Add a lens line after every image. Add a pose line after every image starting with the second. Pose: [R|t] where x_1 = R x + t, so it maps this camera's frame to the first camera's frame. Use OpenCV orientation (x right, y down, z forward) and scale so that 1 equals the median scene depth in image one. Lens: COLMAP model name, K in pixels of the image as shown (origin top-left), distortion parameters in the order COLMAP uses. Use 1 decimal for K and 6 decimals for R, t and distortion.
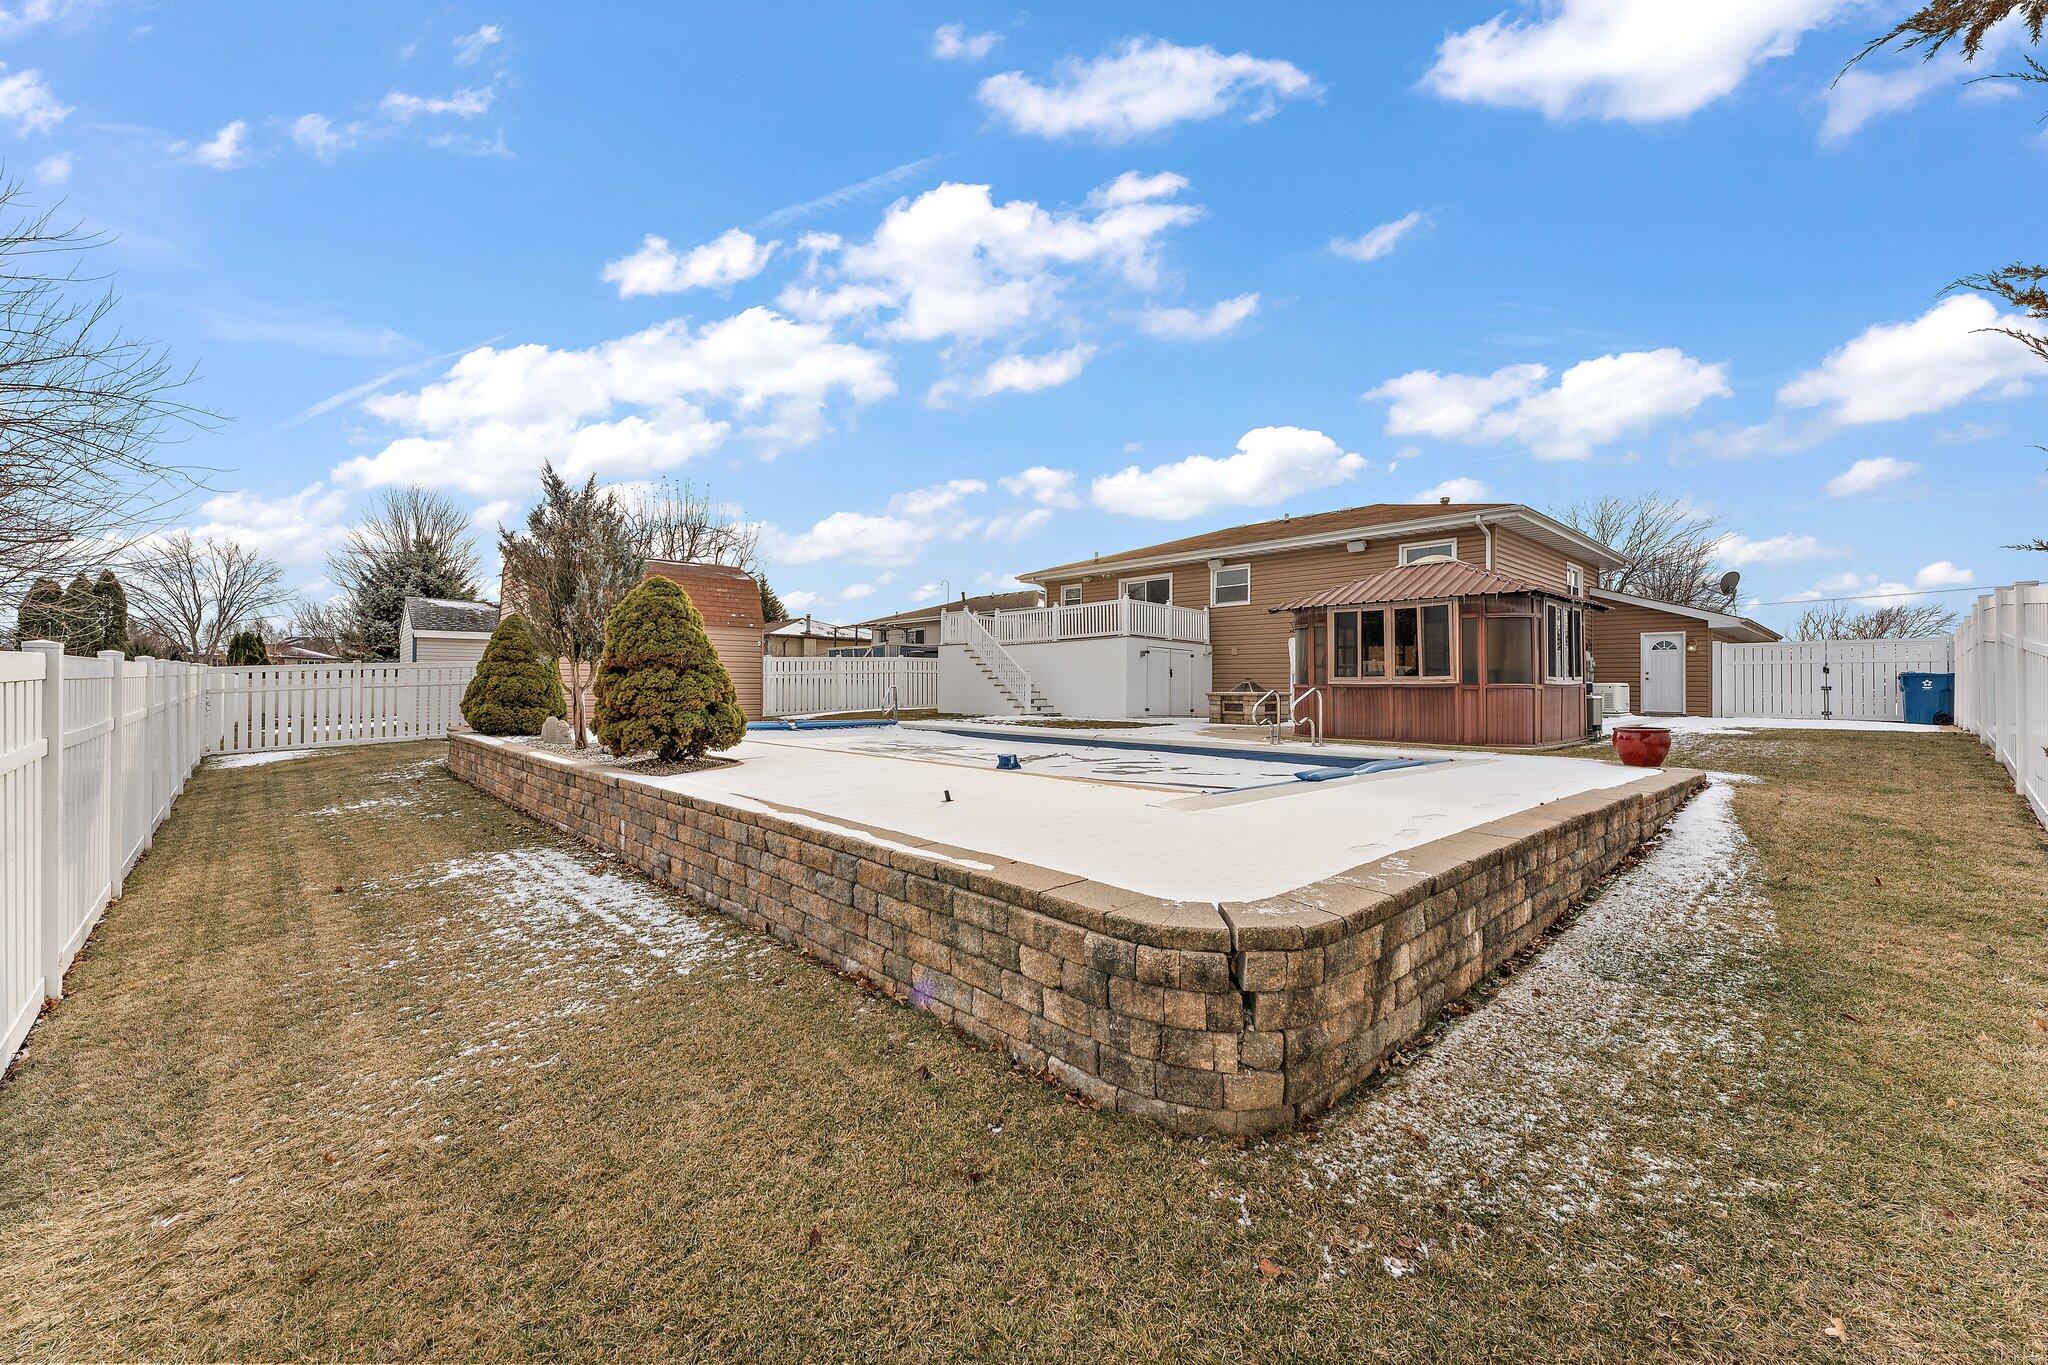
lens RADIAL K [[838.8, 0, 1016.2], [0, 838.8, 668.8], [0, 0, 1]] dist [0.000884, -0.000048]
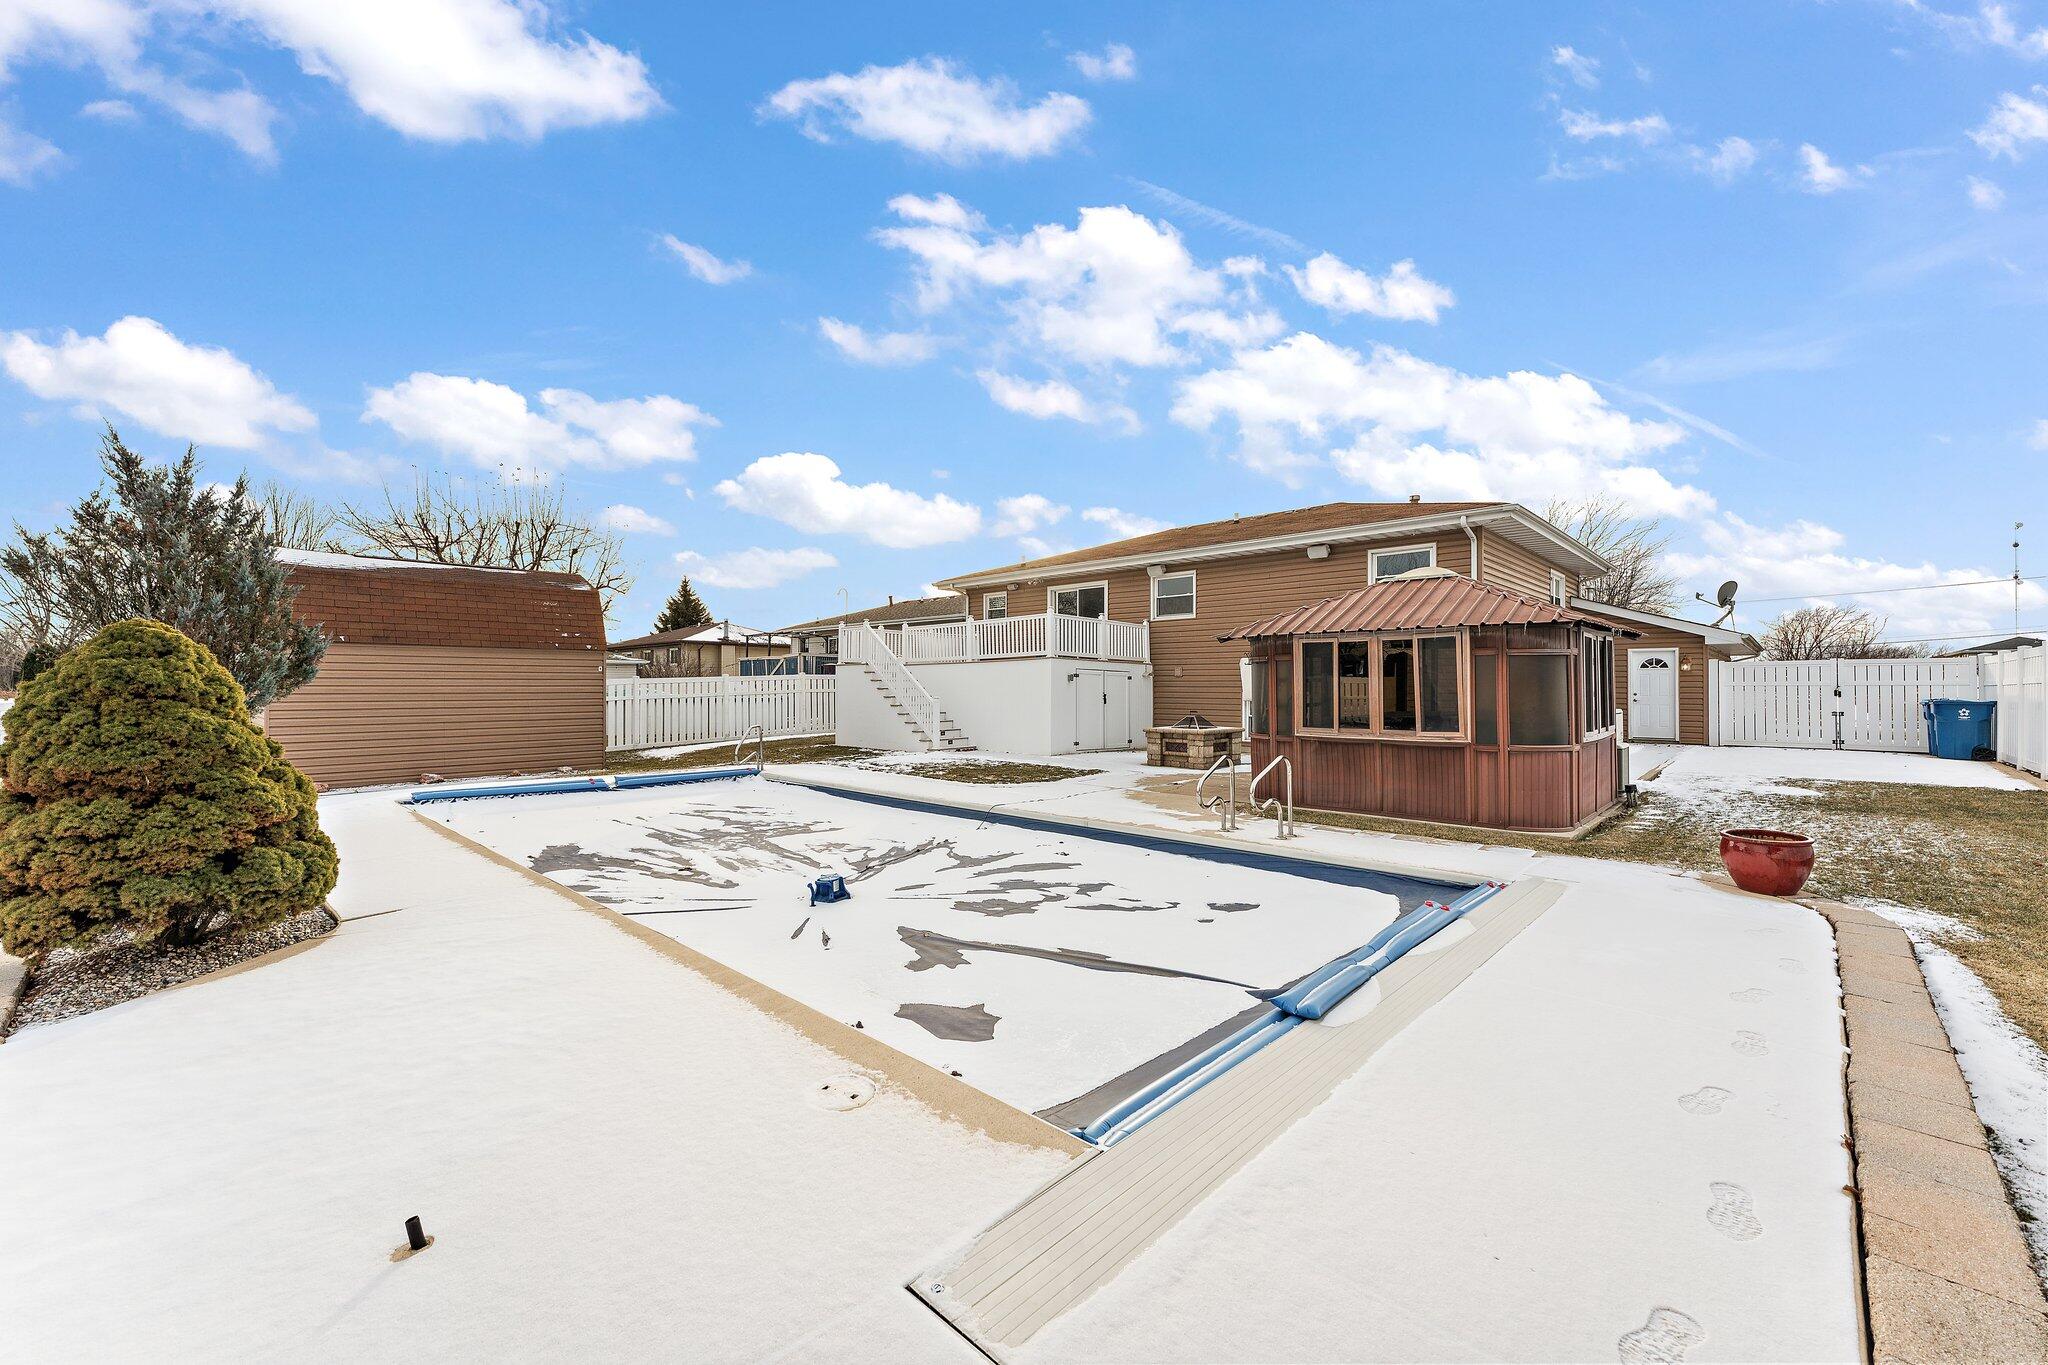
lens RADIAL K [[792.3, 0, 1014.9], [0, 792.3, 662.2], [0, 0, 1]] dist [0.000579, 0.000109]
pose [[0.999023, -0.002467, 0.044136, 0.119431], [0.002247, 0.999985, 0.005027, -0.076067], [-0.044147, -0.004923, 0.999013, 0.408194]]
